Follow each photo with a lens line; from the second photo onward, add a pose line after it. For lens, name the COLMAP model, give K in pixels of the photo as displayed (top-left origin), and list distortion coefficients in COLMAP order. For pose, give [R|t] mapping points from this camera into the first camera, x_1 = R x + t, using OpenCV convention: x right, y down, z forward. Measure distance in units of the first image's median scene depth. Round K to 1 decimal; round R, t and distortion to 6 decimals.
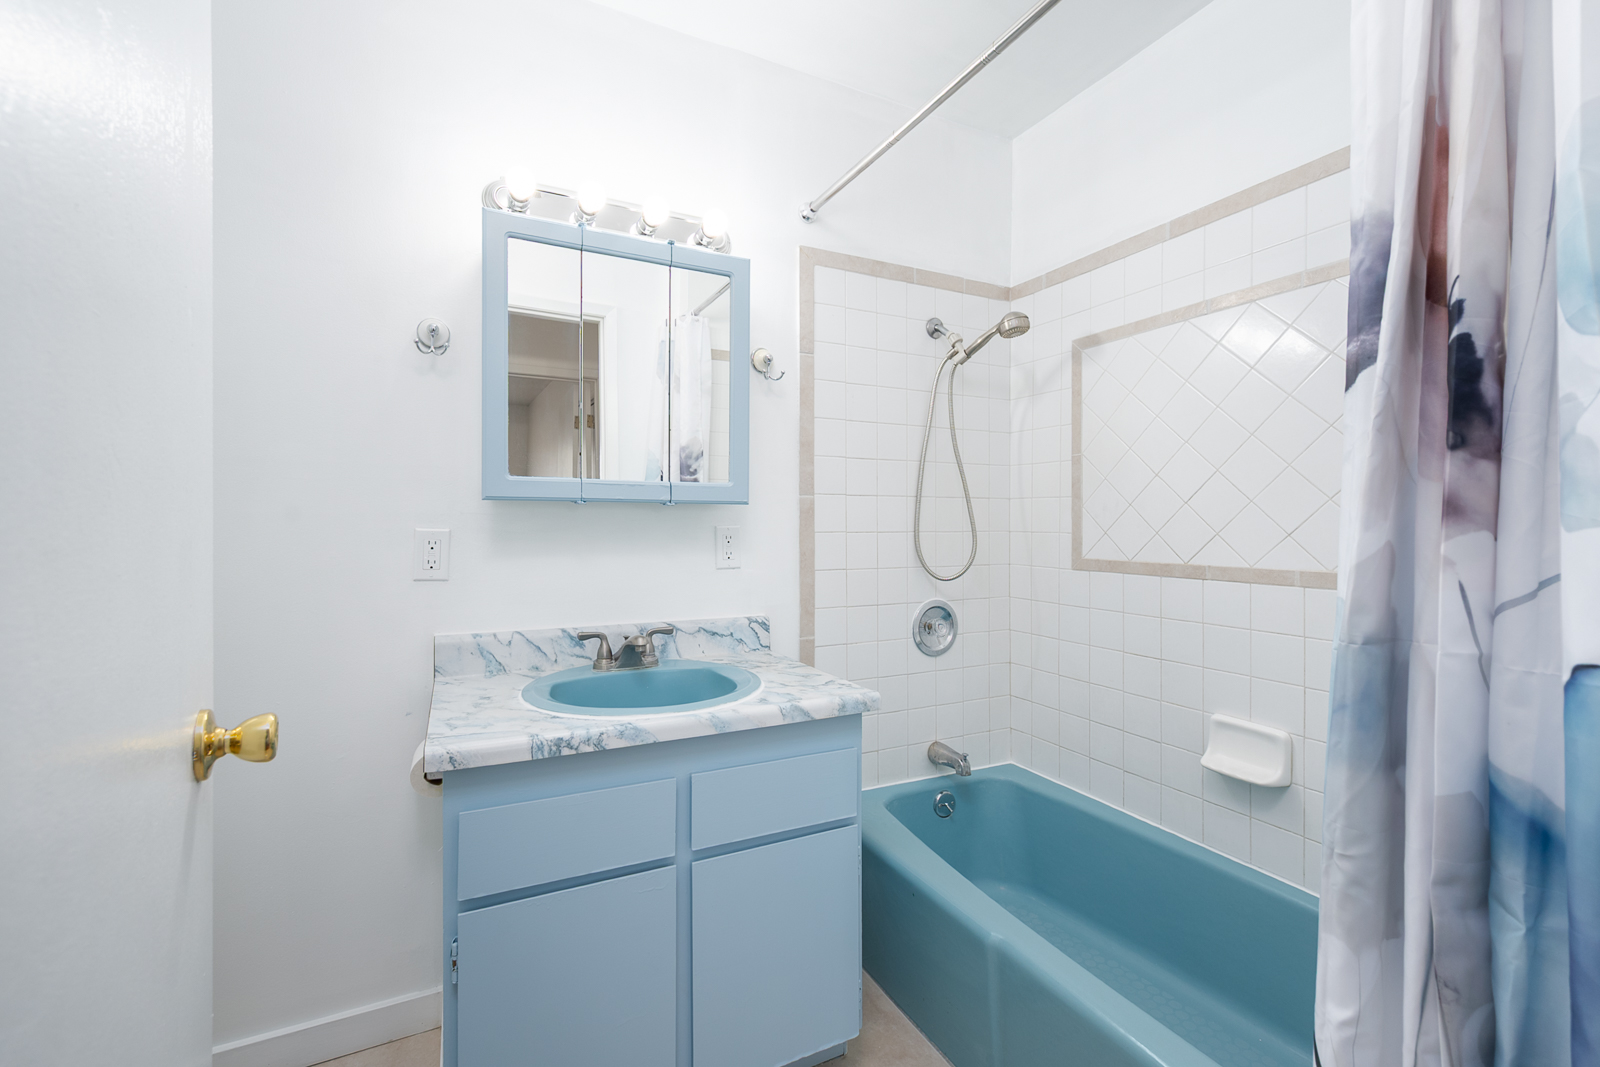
lens RADIAL K [[677.1, 0, 789.6], [0, 677.1, 530.8], [0, 0, 1]] dist [-0.000447, 0.000127]
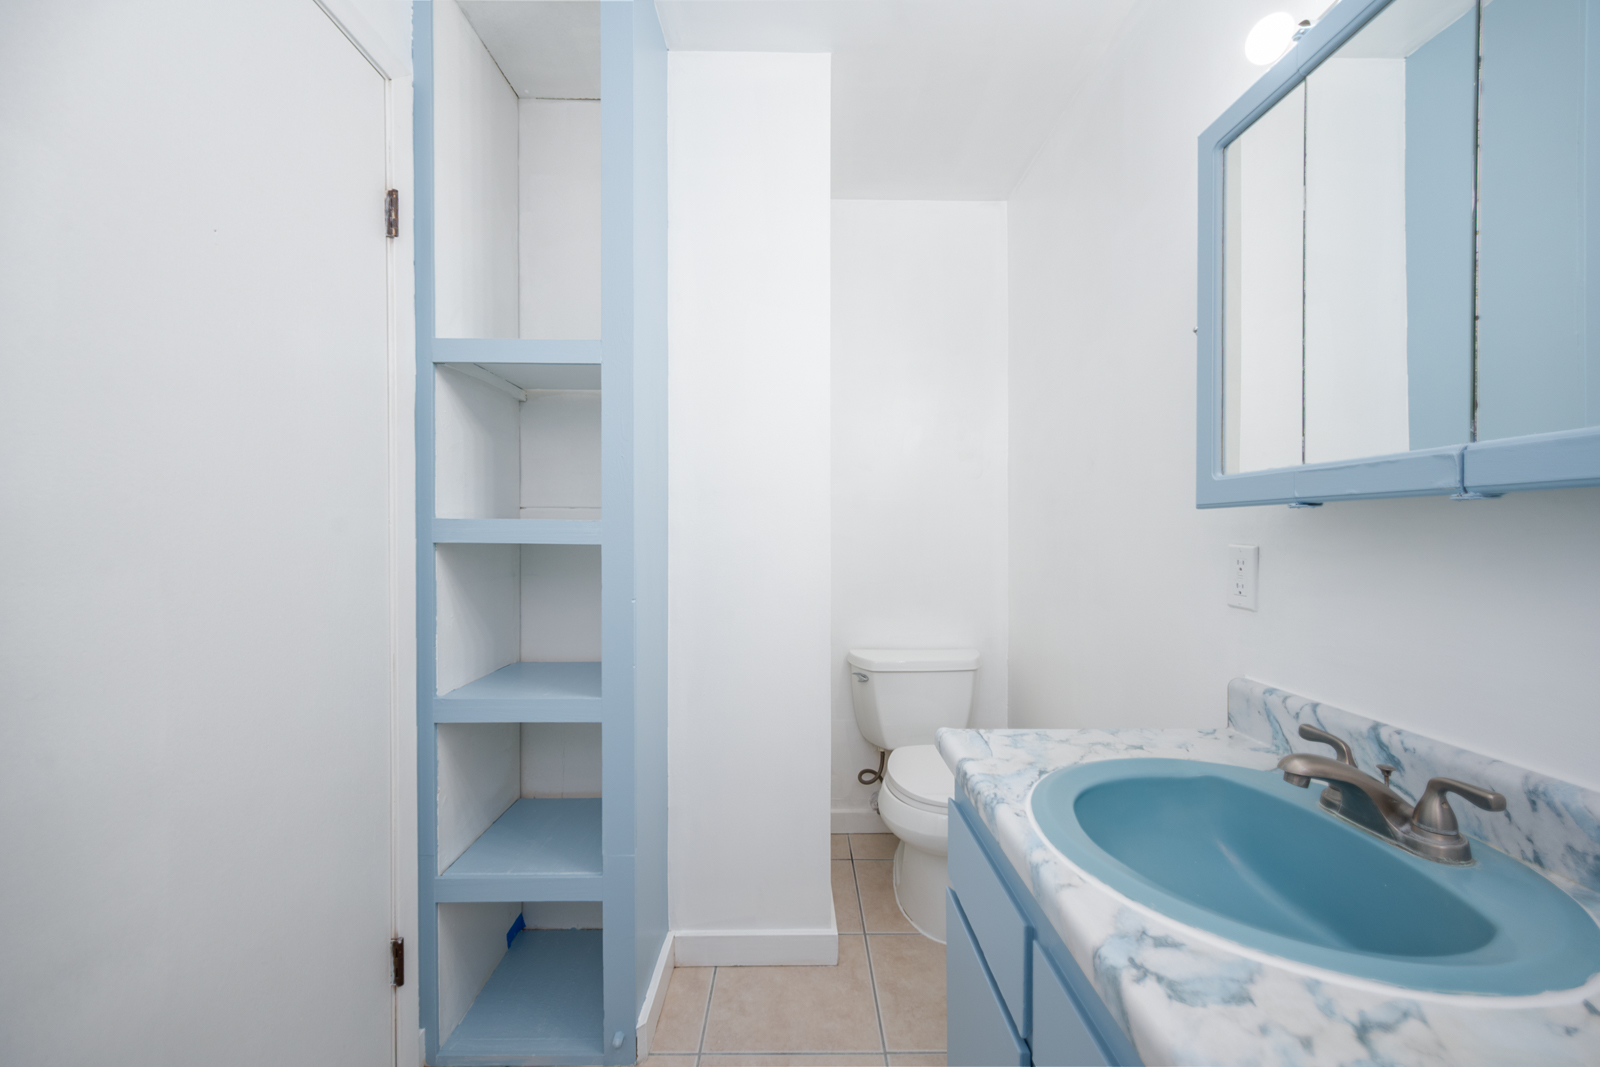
lens RADIAL K [[623.8, 0, 803.5], [0, 623.8, 533.8], [0, 0, 1]] dist [0.002220, 0.000616]
pose [[-0.423030, -0.003595, -0.906108, 0.427807], [-0.014586, 0.999890, 0.002843, -0.013030], [0.905998, 0.014420, -0.423036, 0.955600]]
